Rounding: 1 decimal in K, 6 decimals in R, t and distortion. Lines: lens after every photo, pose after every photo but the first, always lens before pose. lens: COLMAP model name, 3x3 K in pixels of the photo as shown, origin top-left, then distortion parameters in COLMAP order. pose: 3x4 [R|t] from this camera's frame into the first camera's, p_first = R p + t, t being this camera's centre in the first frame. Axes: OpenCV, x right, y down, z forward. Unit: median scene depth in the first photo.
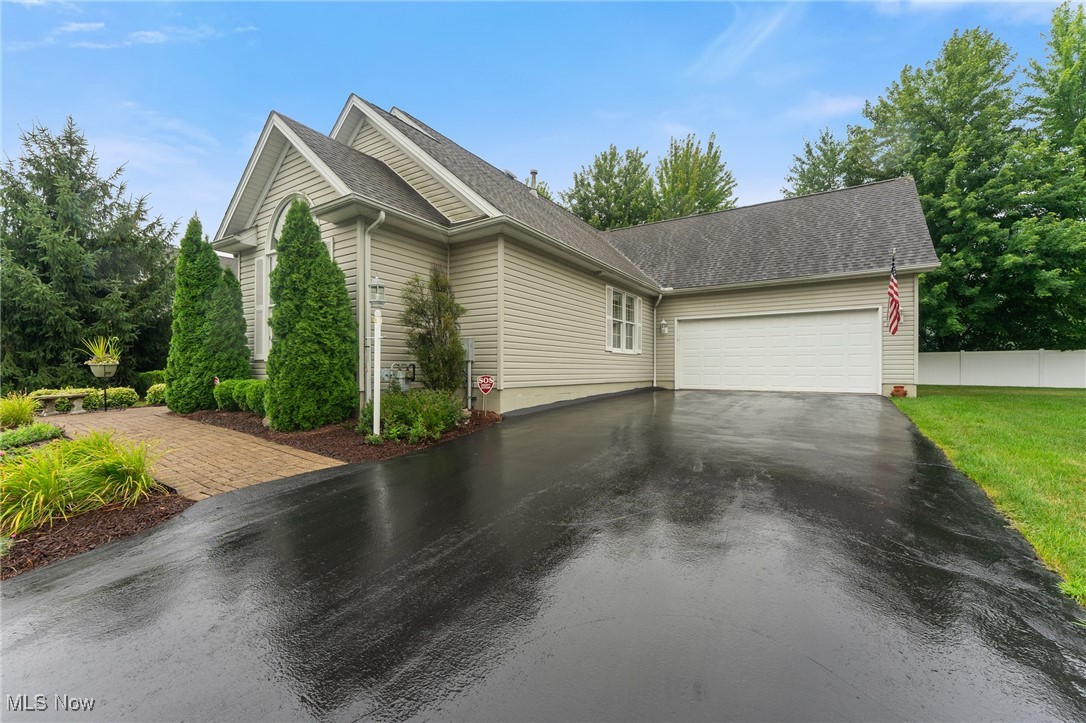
lens RADIAL K [[451.7, 0, 548.1], [0, 451.7, 367.9], [0, 0, 1]] dist [0.000764, -0.000648]
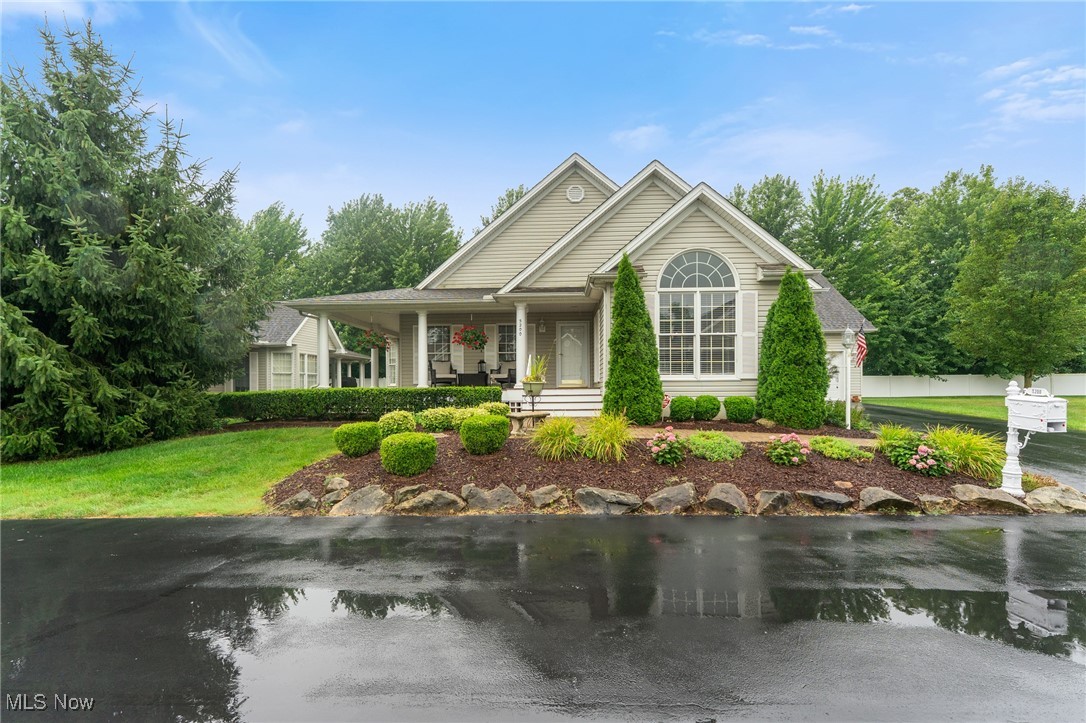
lens RADIAL K [[451.7, 0, 541.5], [0, 451.7, 392.0], [0, 0, 1]] dist [0.000764, -0.000648]
pose [[0.854591, -0.008519, 0.519231, -0.906541], [0.003015, 0.999930, 0.011444, 0.000291], [-0.519292, -0.008214, 0.854557, 0.074566]]
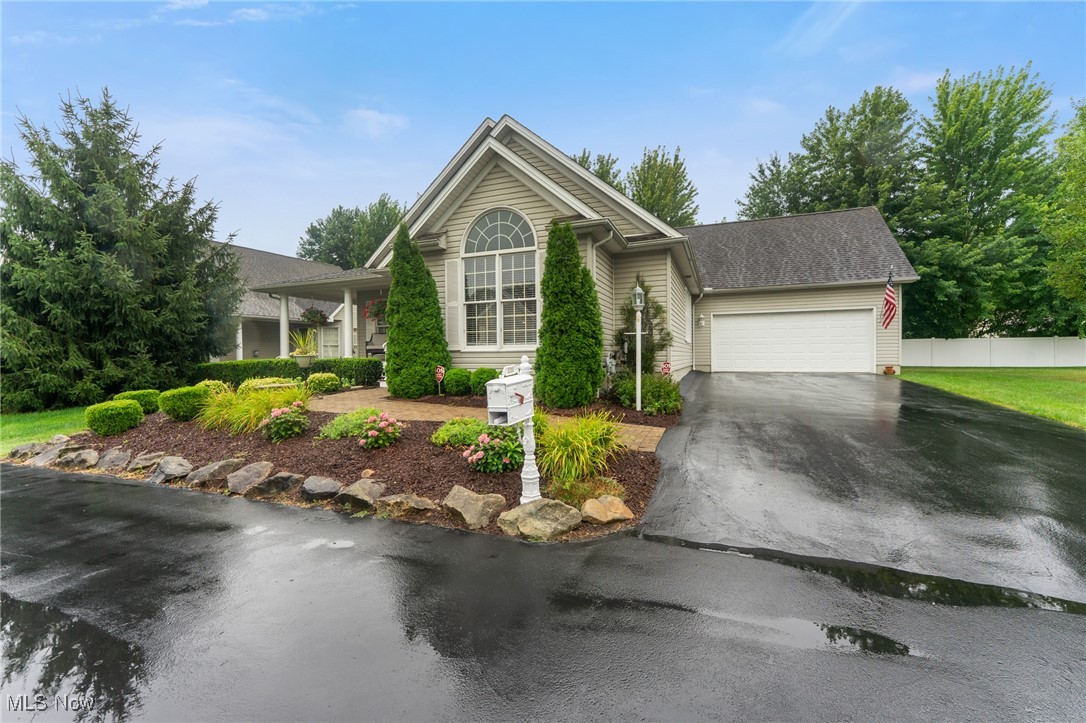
lens RADIAL K [[451.7, 0, 541.3], [0, 451.7, 357.2], [0, 0, 1]] dist [0.000764, -0.000648]
pose [[0.980049, -0.009033, 0.198549, -0.407570], [0.007932, 0.999948, 0.006339, -0.003980], [-0.198596, -0.004638, 0.980070, -0.093147]]
